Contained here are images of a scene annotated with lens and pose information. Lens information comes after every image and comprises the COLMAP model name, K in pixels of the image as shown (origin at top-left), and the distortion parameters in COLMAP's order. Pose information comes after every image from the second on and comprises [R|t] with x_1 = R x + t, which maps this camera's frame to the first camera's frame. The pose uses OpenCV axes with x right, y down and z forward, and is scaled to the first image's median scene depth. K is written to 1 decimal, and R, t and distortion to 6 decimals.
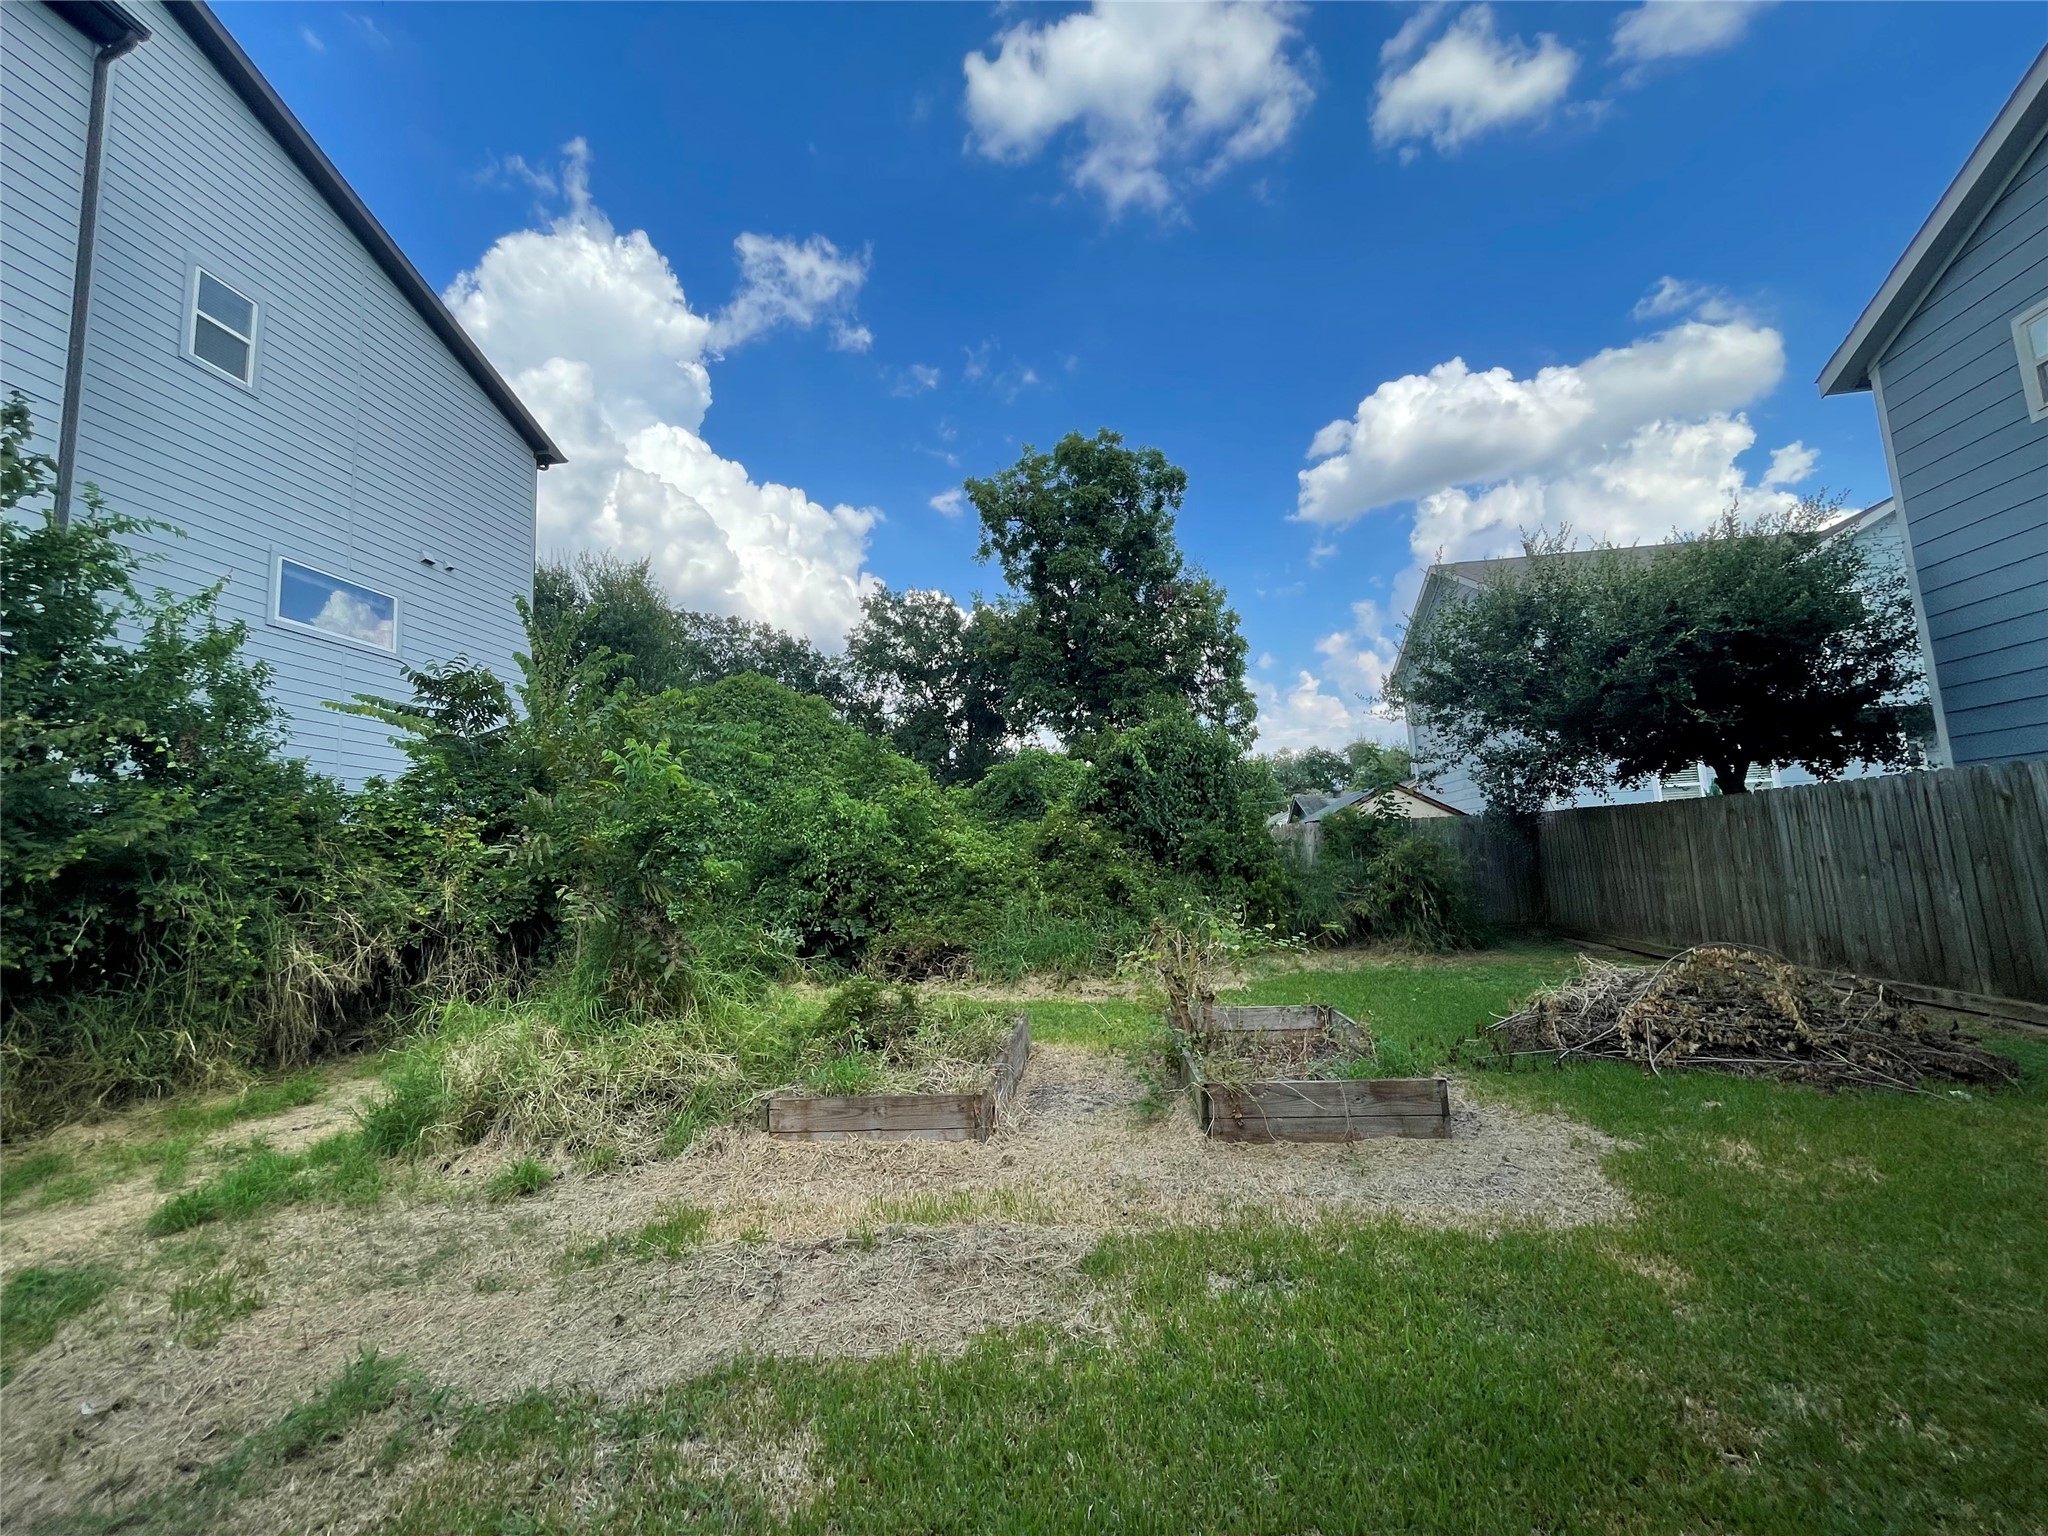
lens RADIAL K [[834.9, 0, 1025.5], [0, 834.9, 780.9], [0, 0, 1]] dist [-0.003527, 0.000361]
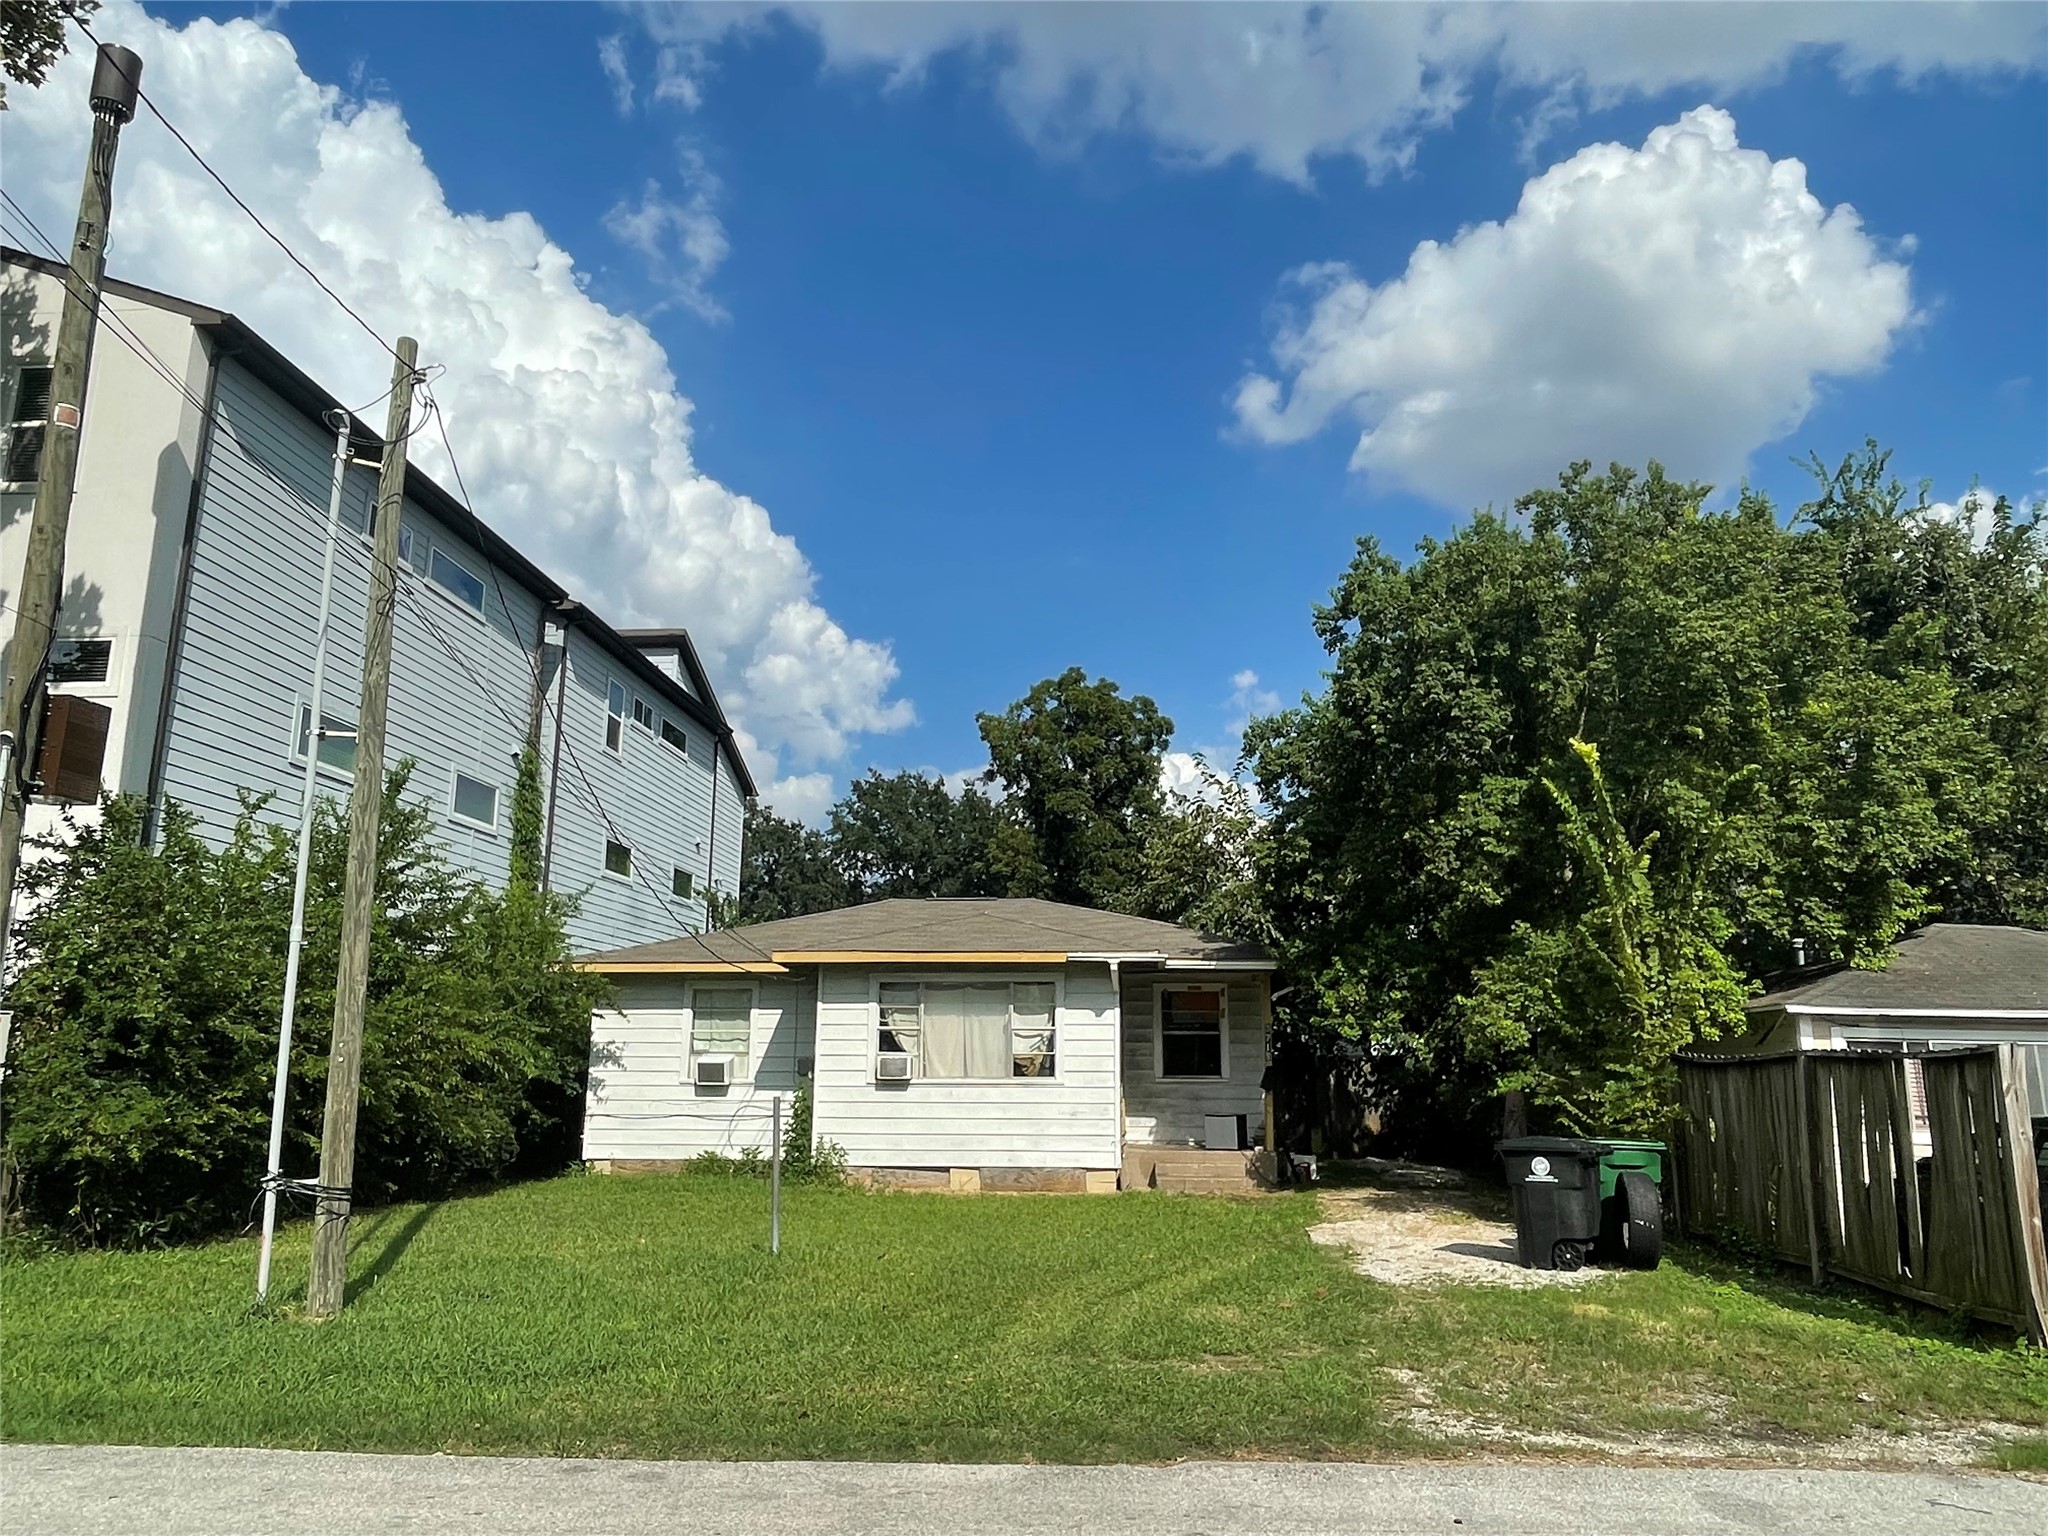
lens RADIAL K [[1386.0, 0, 1025.8], [0, 1386.0, 763.7], [0, 0, 1]] dist [-0.004225, 0.000783]
pose [[0.996634, 0.070631, 0.041622, -0.410358], [-0.065862, 0.992125, -0.106541, -0.517227], [-0.048819, 0.103441, 0.993437, -4.328891]]
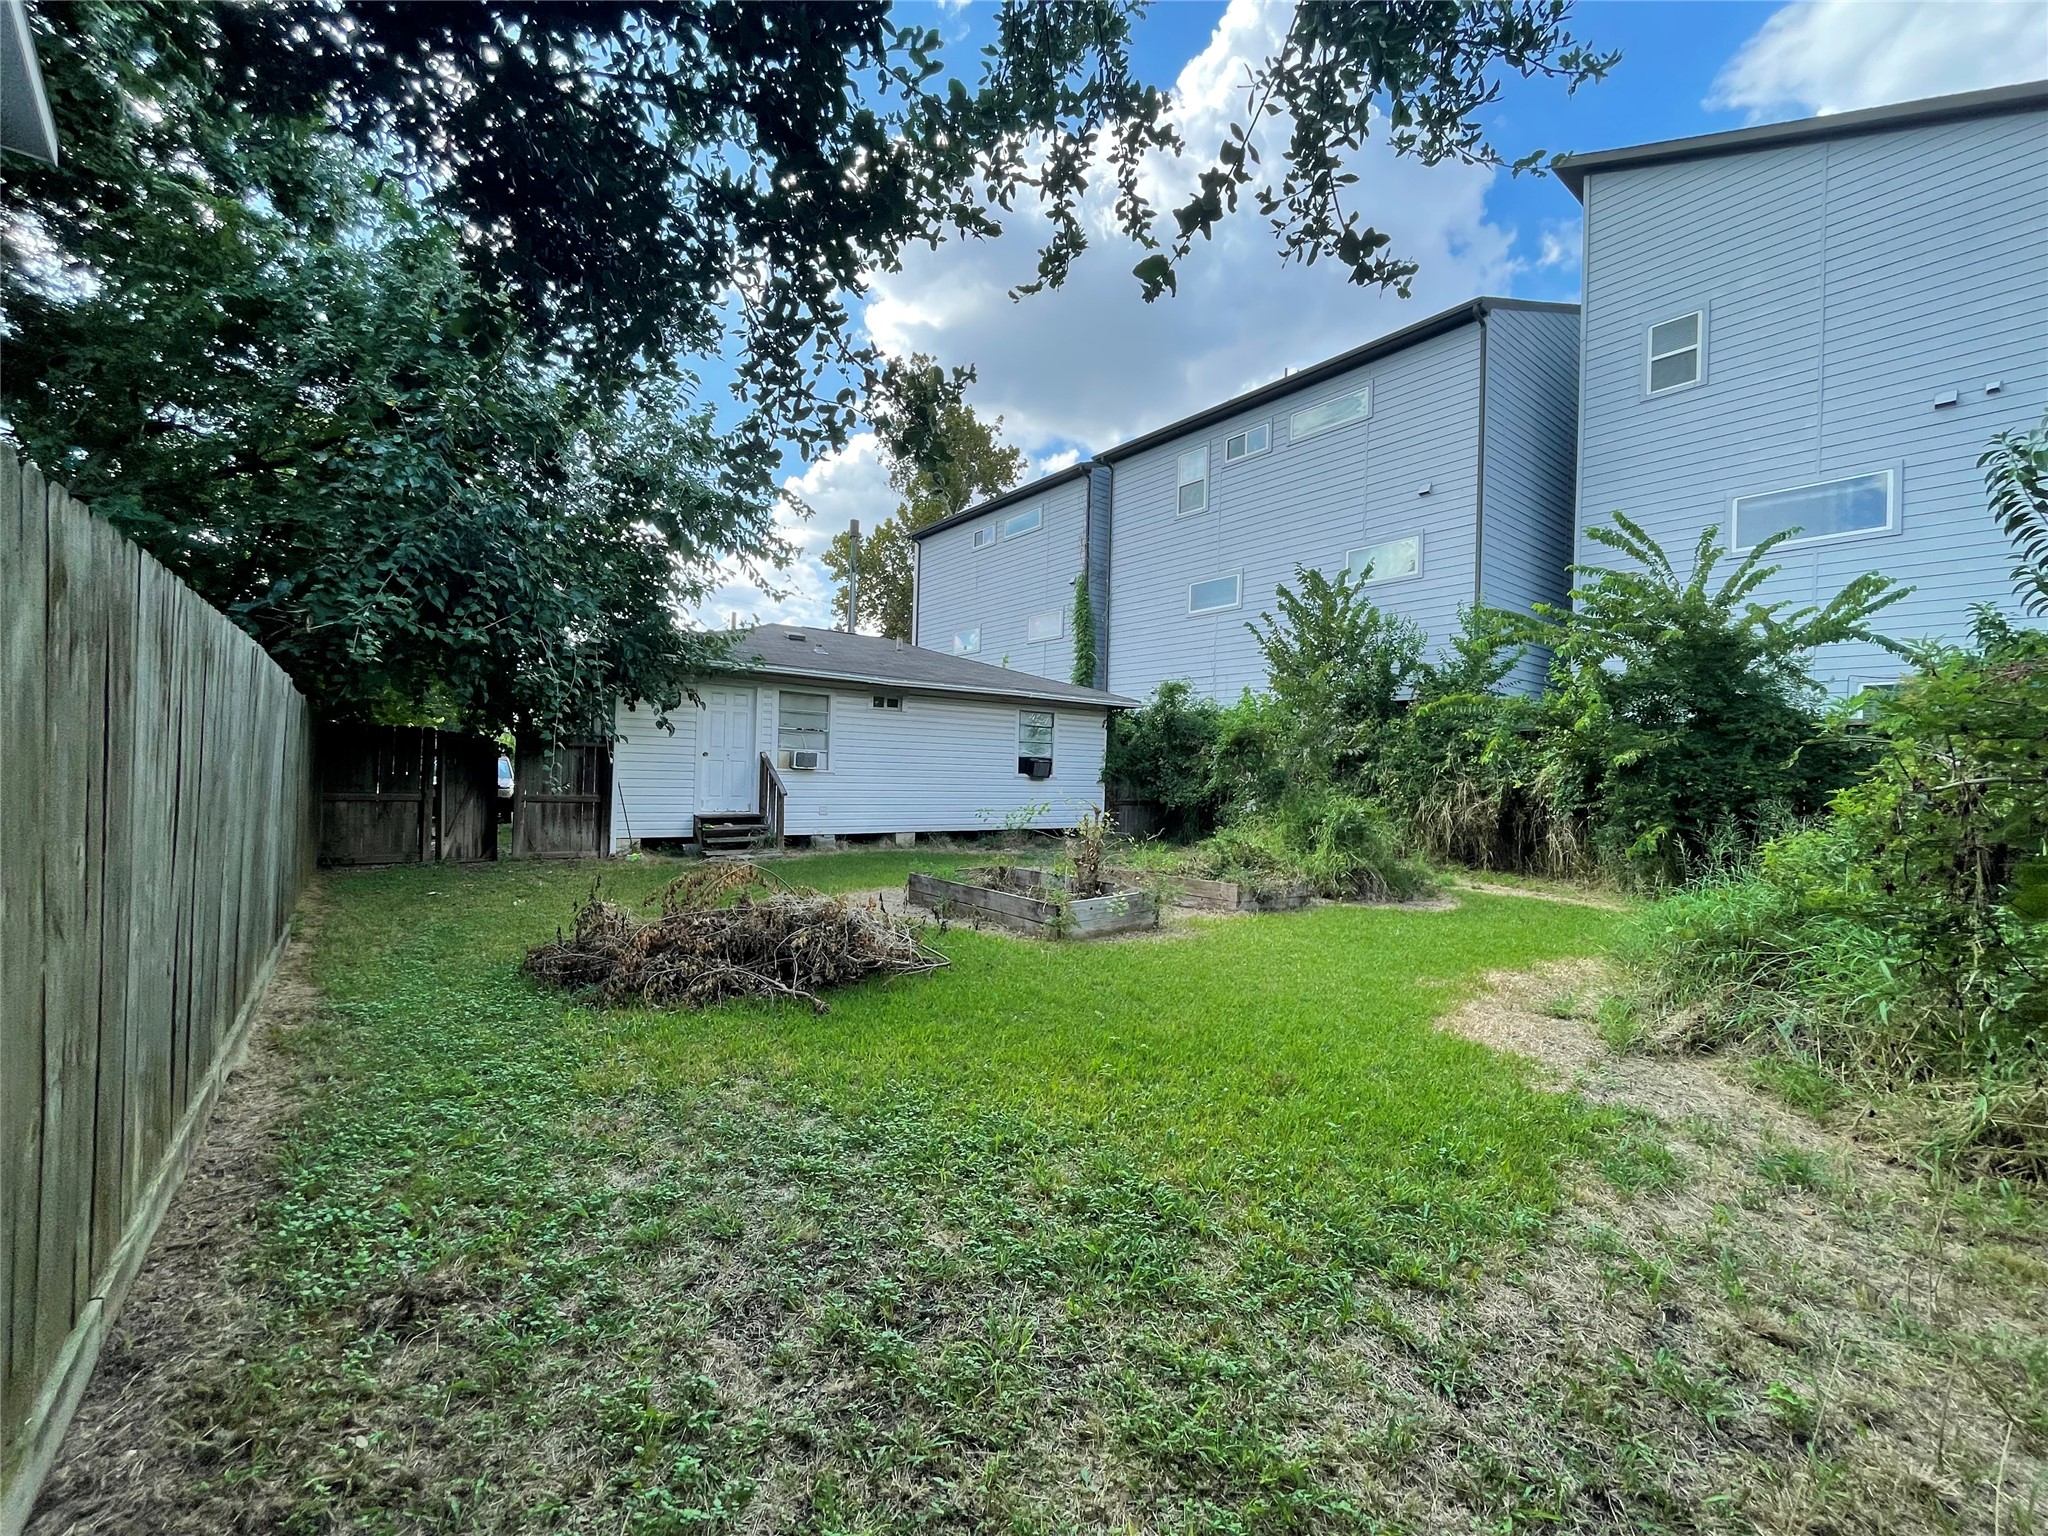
lens RADIAL K [[834.9, 0, 1025.0], [0, 834.9, 769.5], [0, 0, 1]] dist [-0.003527, 0.000361]
pose [[-0.703794, 0.033673, -0.709606, 1.317849], [0.089416, 0.995131, -0.041462, 0.143486], [0.704755, -0.092631, -0.703378, 2.044973]]
